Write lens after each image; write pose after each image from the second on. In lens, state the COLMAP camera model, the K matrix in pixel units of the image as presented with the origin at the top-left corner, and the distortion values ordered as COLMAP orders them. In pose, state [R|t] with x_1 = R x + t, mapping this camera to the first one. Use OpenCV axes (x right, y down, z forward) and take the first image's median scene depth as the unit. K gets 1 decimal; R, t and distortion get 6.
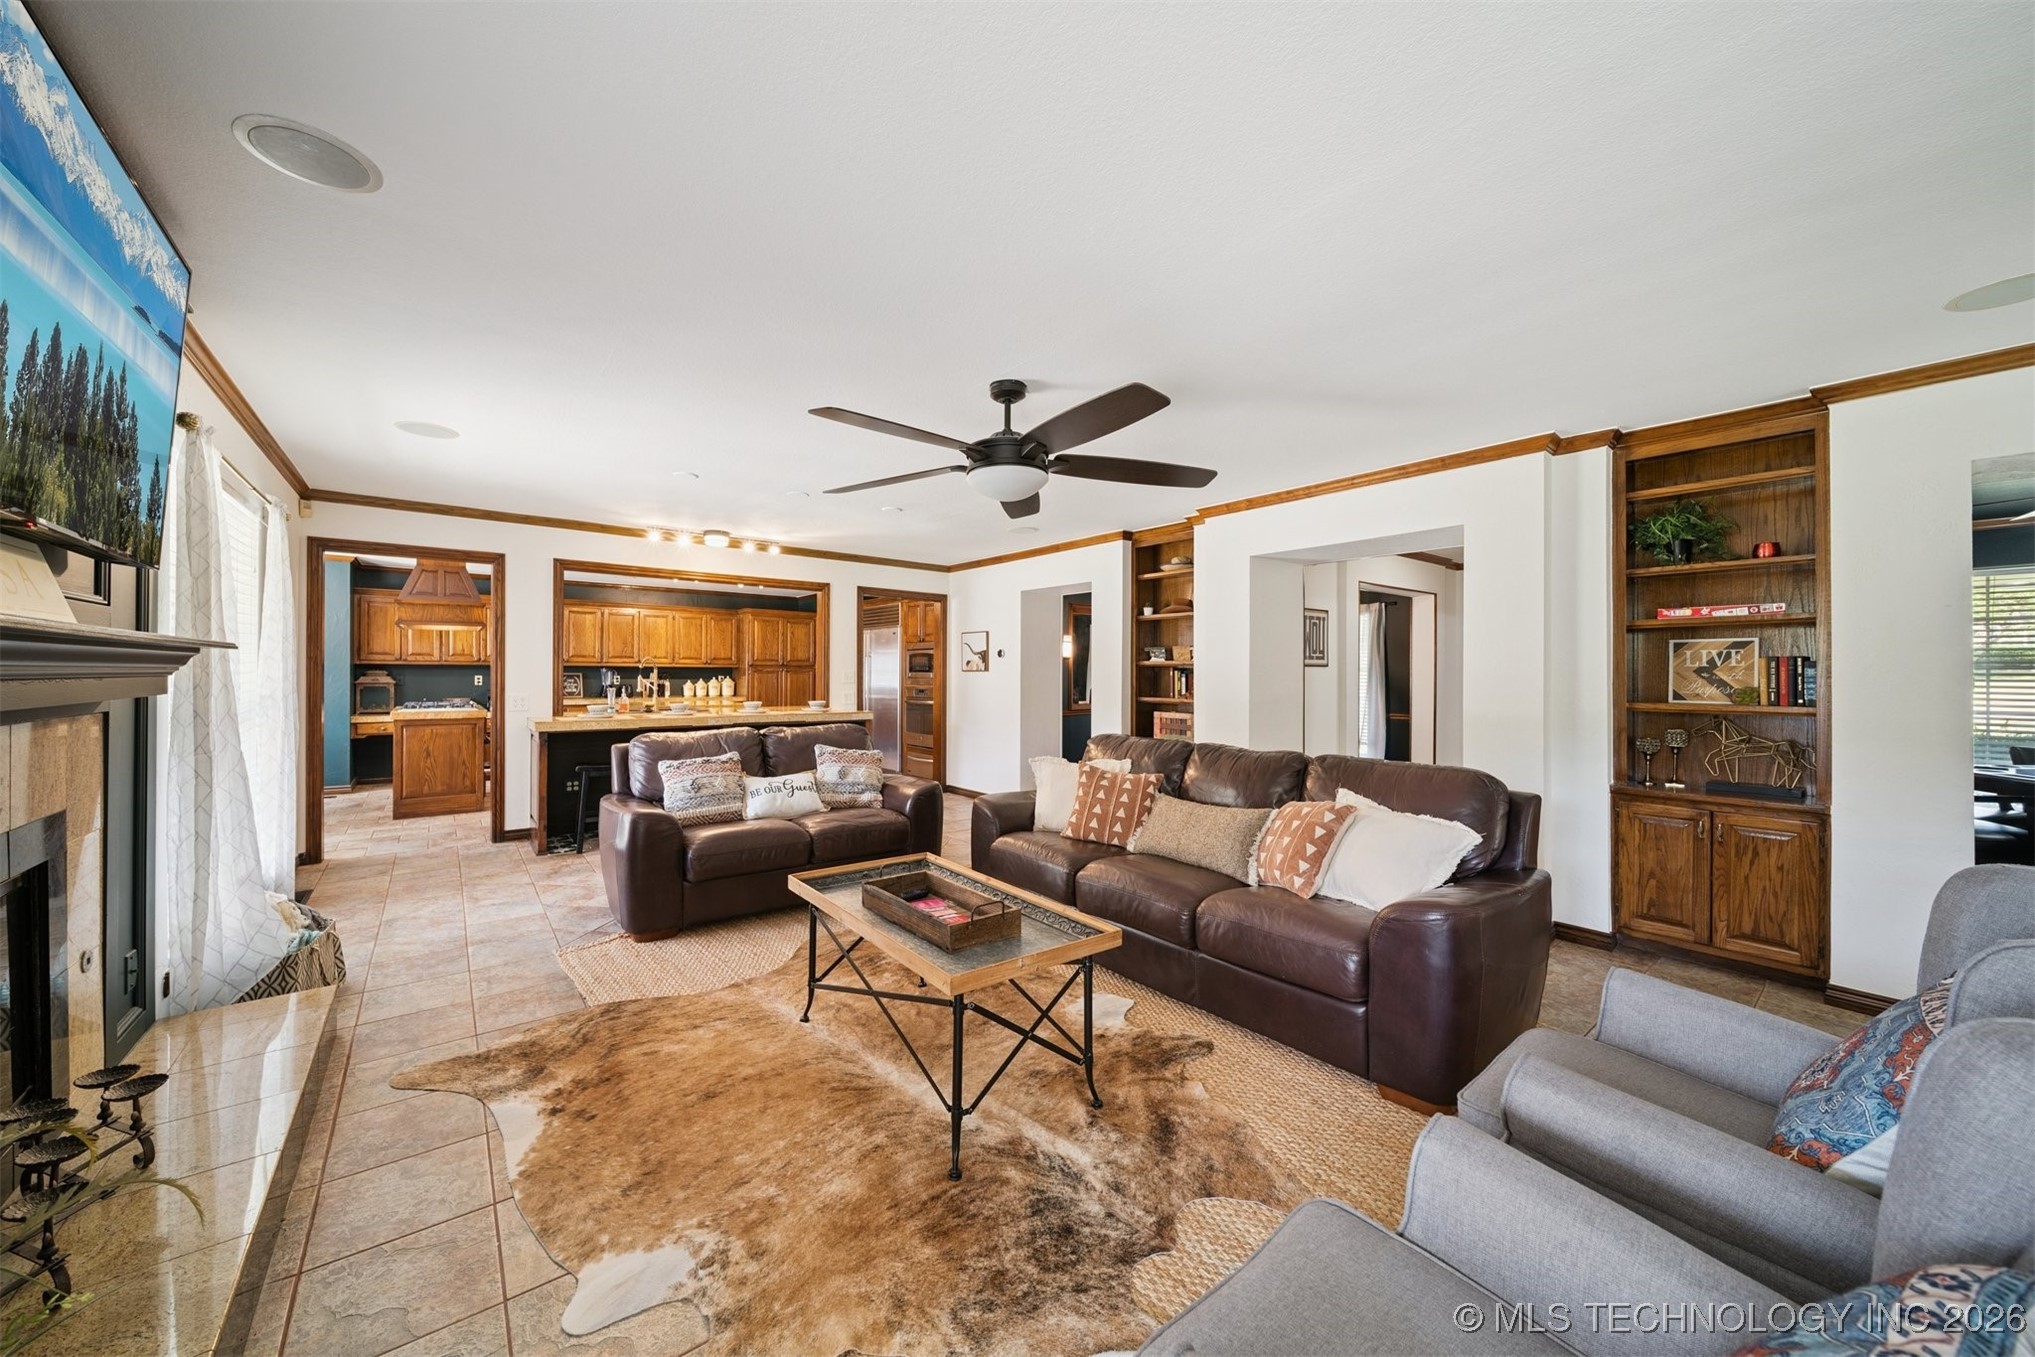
lens RADIAL K [[718.0, 0, 1010.5], [0, 718.0, 674.3], [0, 0, 1]] dist [0.003386, 0.000285]
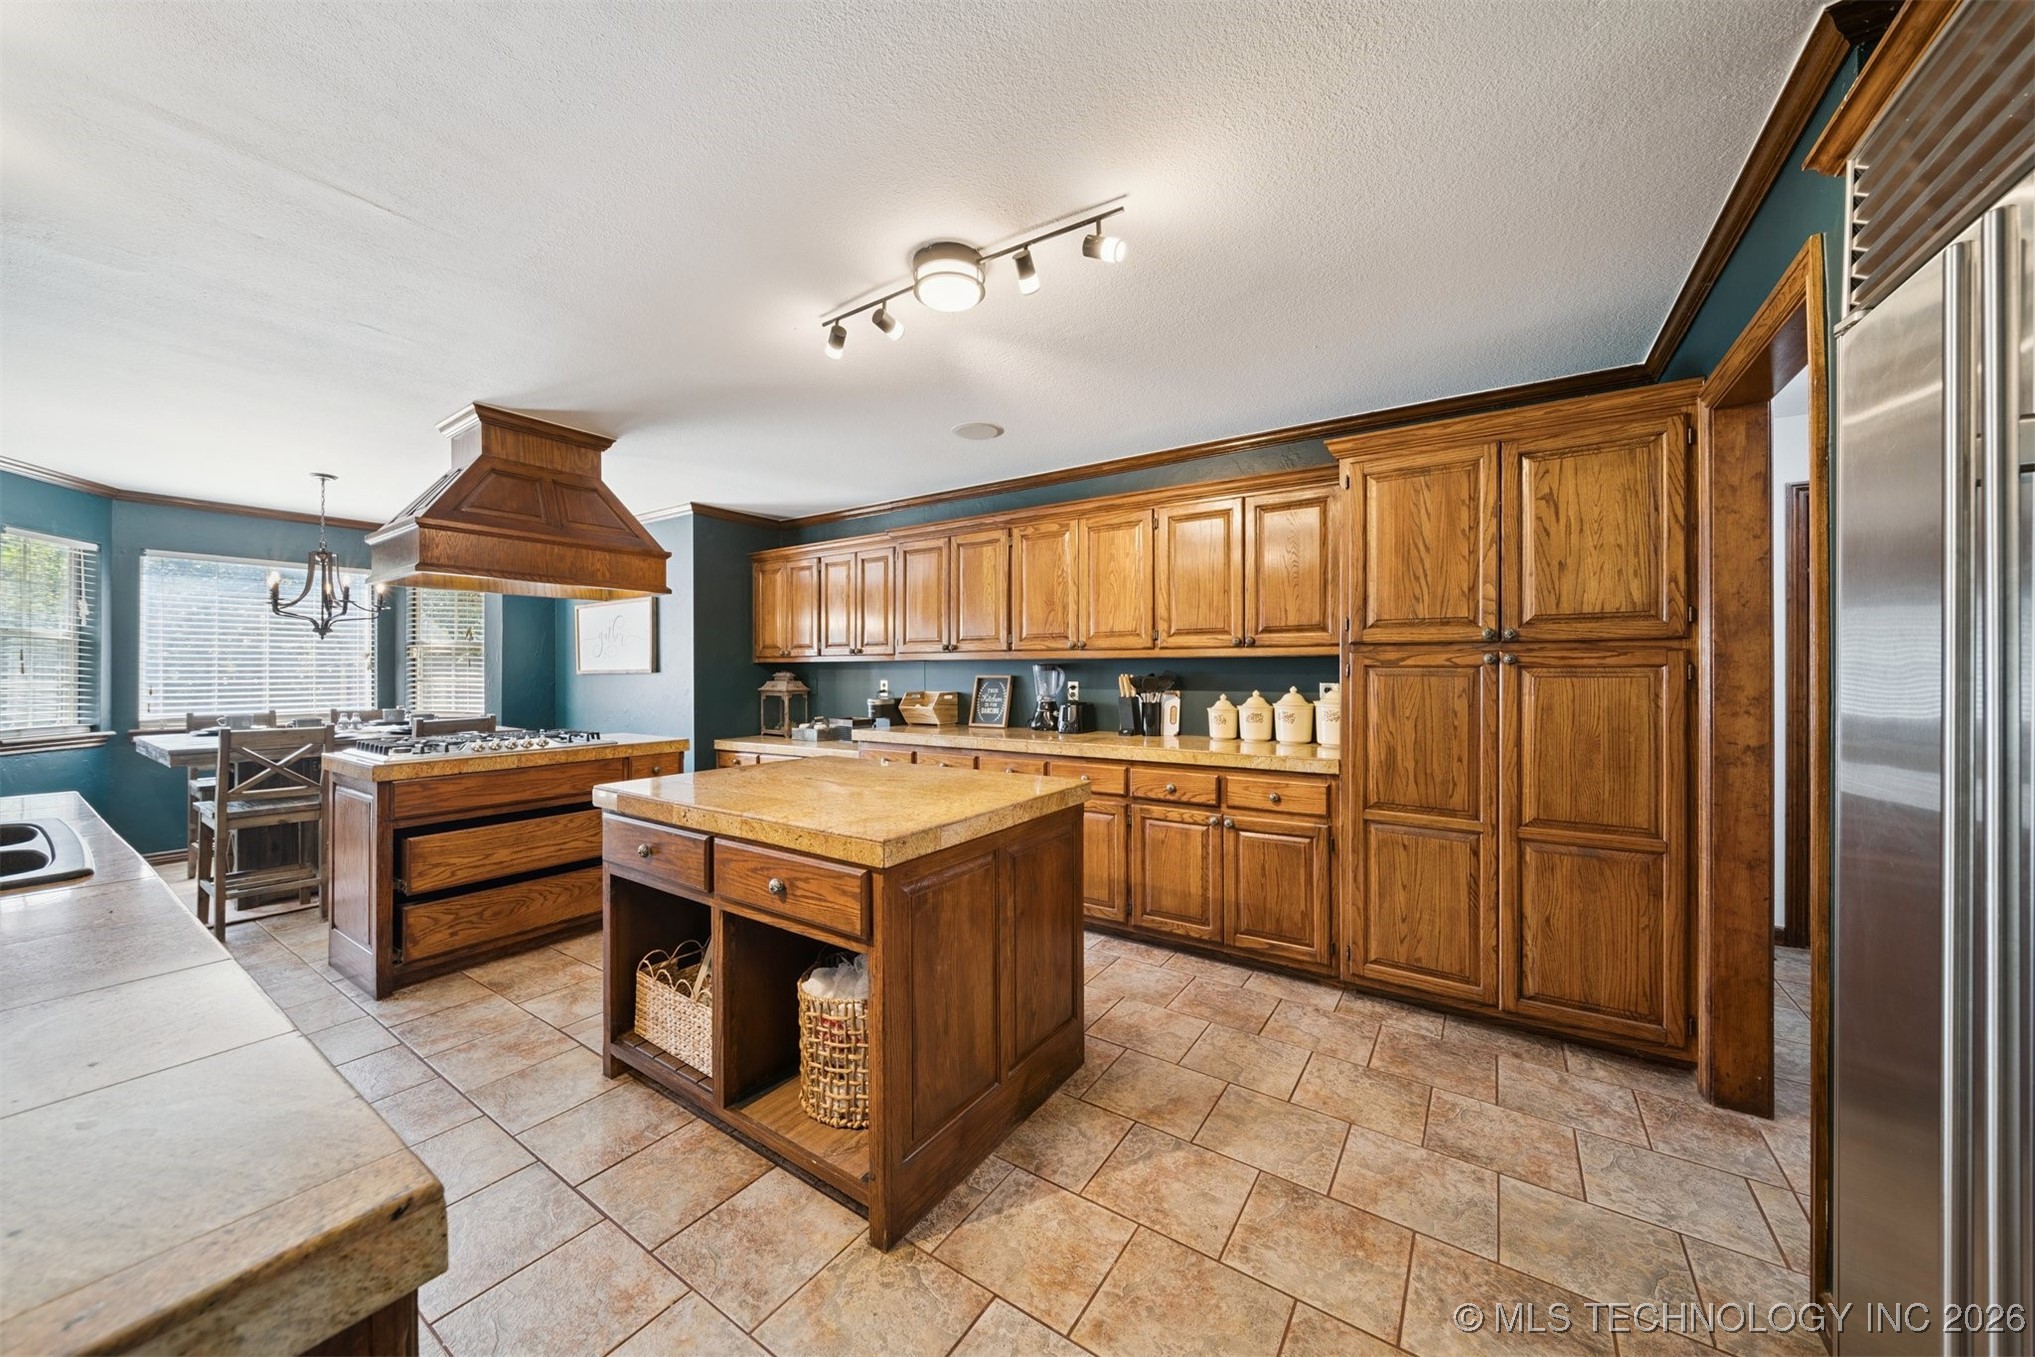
lens RADIAL K [[718.0, 0, 1007.5], [0, 718.0, 675.2], [0, 0, 1]] dist [0.003386, 0.000285]
pose [[0.295458, -0.004110, -0.955347, -0.141731], [0.000453, 0.999991, -0.004162, 0.000188], [0.955356, 0.000797, 0.295457, 0.810687]]
